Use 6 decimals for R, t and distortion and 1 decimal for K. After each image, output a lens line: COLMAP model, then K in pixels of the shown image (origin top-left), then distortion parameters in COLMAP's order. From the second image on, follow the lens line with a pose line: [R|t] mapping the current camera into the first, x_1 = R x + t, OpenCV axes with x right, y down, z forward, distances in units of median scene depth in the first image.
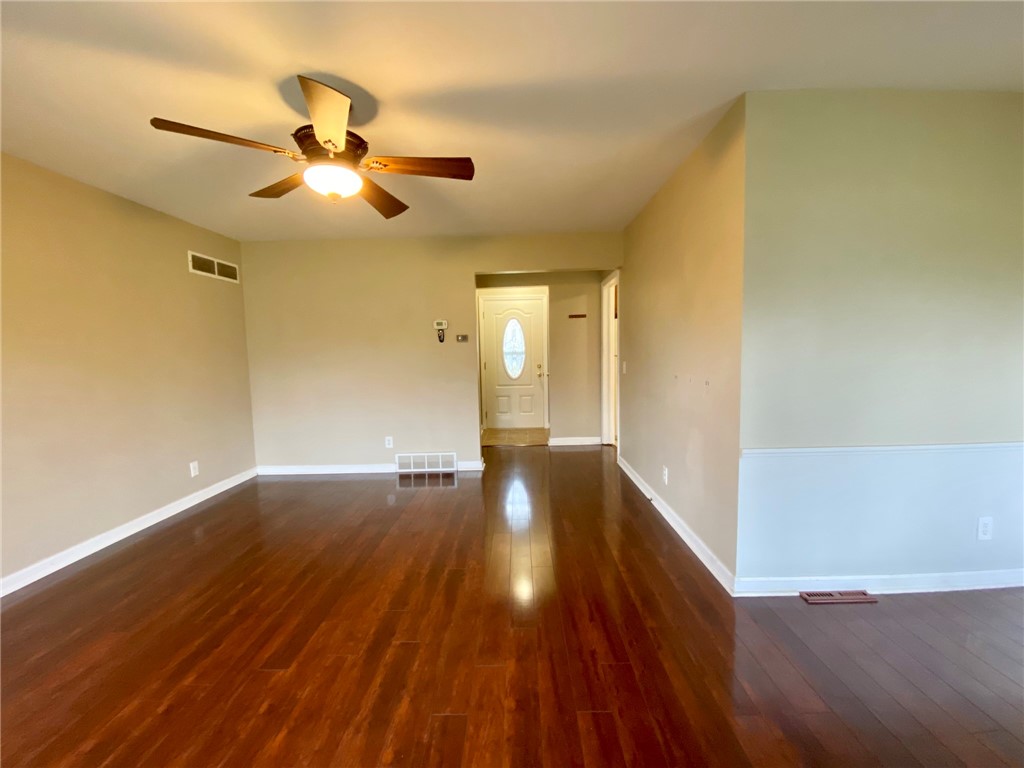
lens RADIAL K [[414.2, 0, 512.1], [0, 414.2, 381.7], [0, 0, 1]] dist [0.055380, -0.039717]
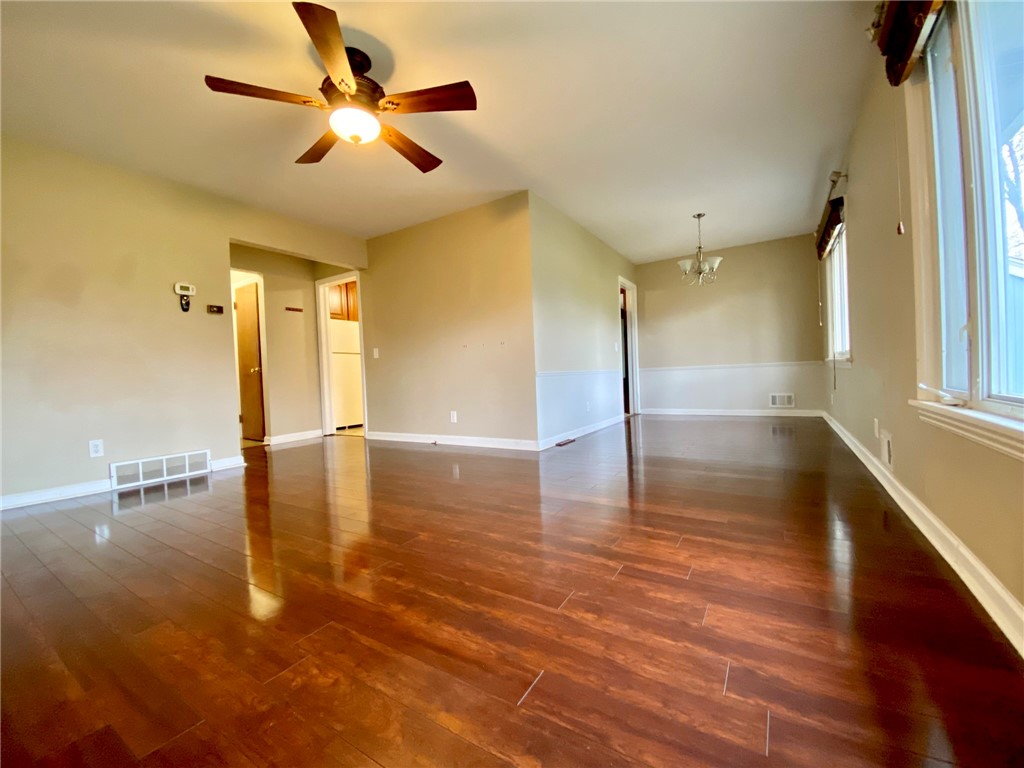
lens RADIAL K [[414.2, 0, 512.1], [0, 414.2, 381.7], [0, 0, 1]] dist [0.055380, -0.039717]
pose [[0.524916, -0.013339, 0.851050, -0.522280], [0.092900, 0.994802, -0.041707, 0.128660], [-0.846069, 0.100955, 0.523426, 0.057618]]
